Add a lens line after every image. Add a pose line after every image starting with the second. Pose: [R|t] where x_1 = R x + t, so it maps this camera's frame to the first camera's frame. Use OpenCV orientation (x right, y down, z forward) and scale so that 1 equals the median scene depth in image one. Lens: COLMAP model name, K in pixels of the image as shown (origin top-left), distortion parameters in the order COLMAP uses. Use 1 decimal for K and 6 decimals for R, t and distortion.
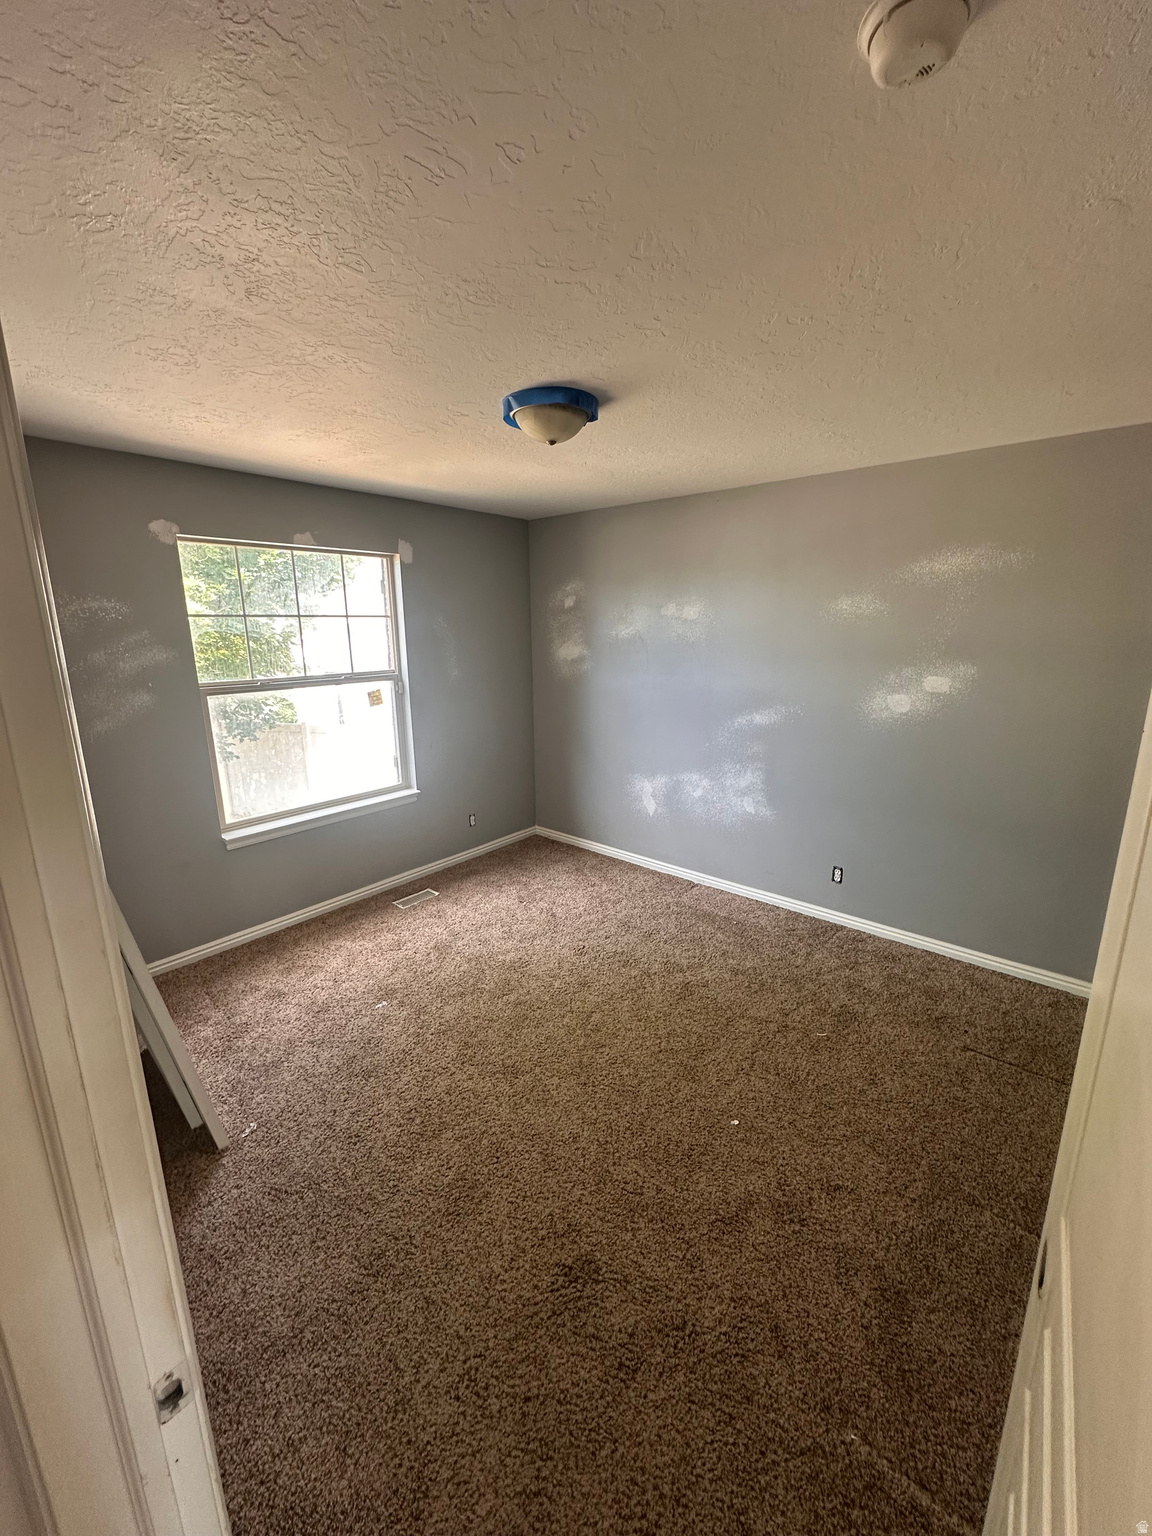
lens RADIAL K [[621.9, 0, 576.0], [0, 621.9, 768.0], [0, 0, 1]] dist [-0.000823, 0.000264]
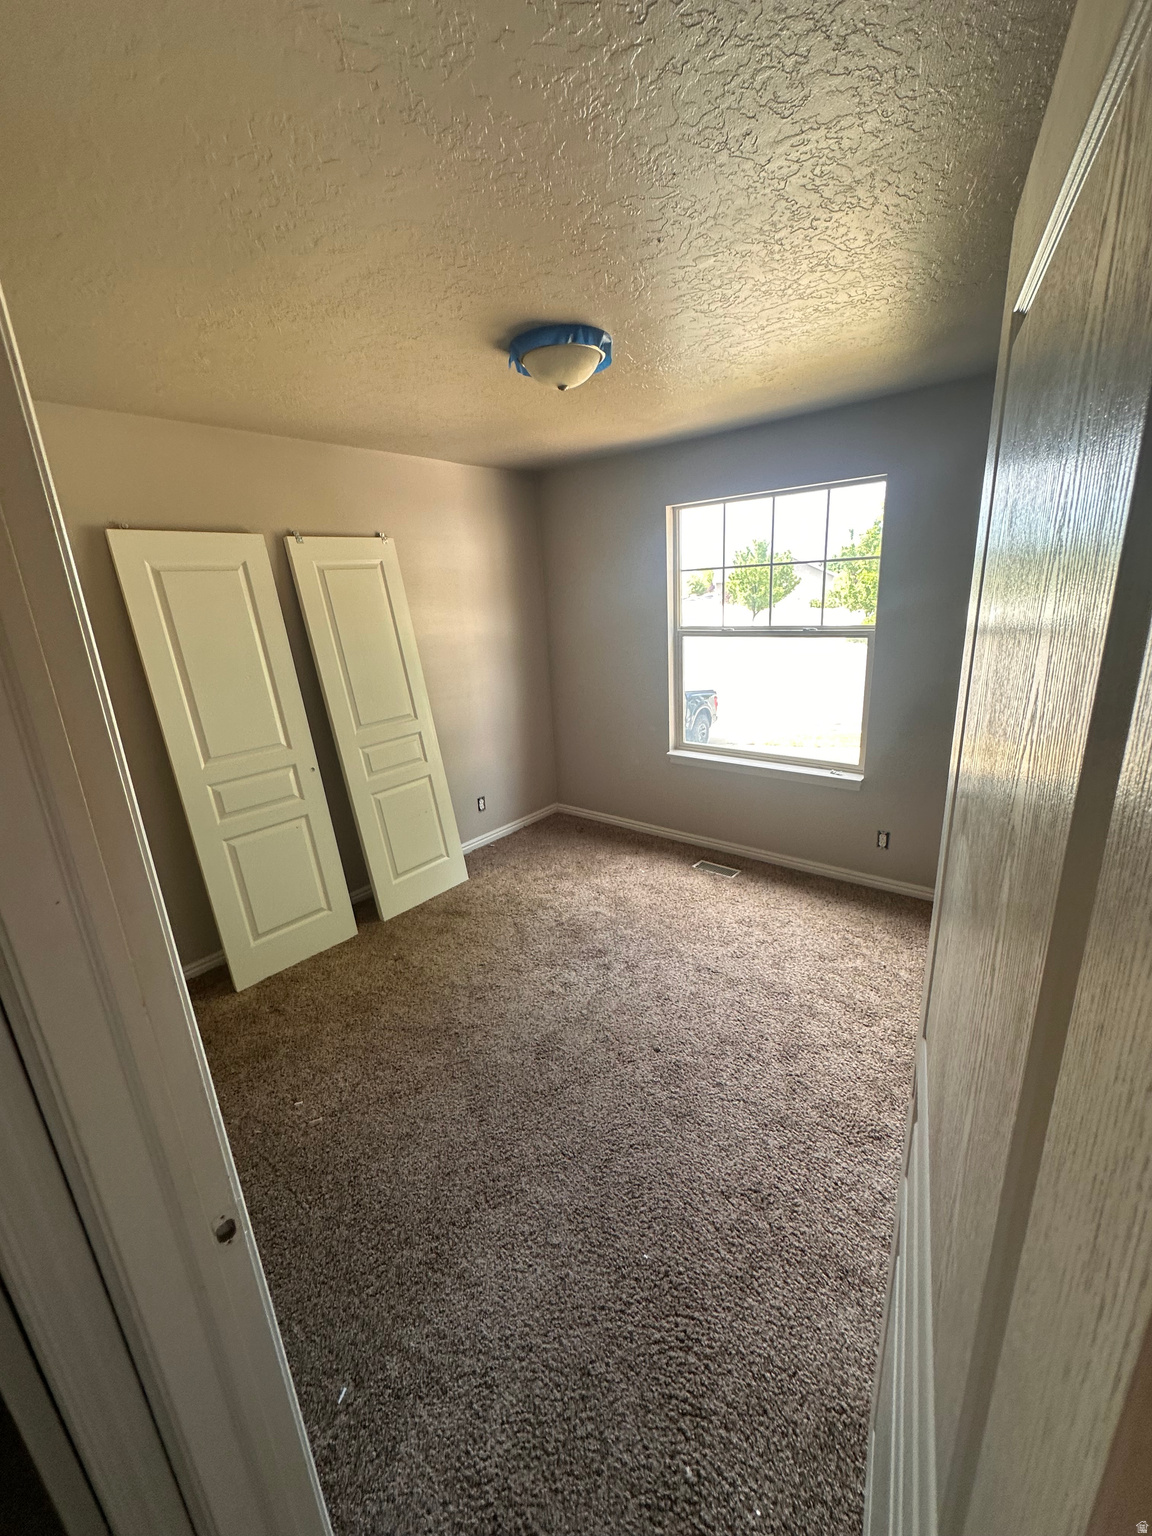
lens RADIAL K [[621.9, 0, 576.0], [0, 621.9, 768.0], [0, 0, 1]] dist [-0.000823, 0.000264]
pose [[0.020962, 0.293281, -0.955797, 0.597457], [-0.176379, 0.942097, 0.285209, -0.168729], [0.984099, 0.162604, 0.071477, 0.682571]]
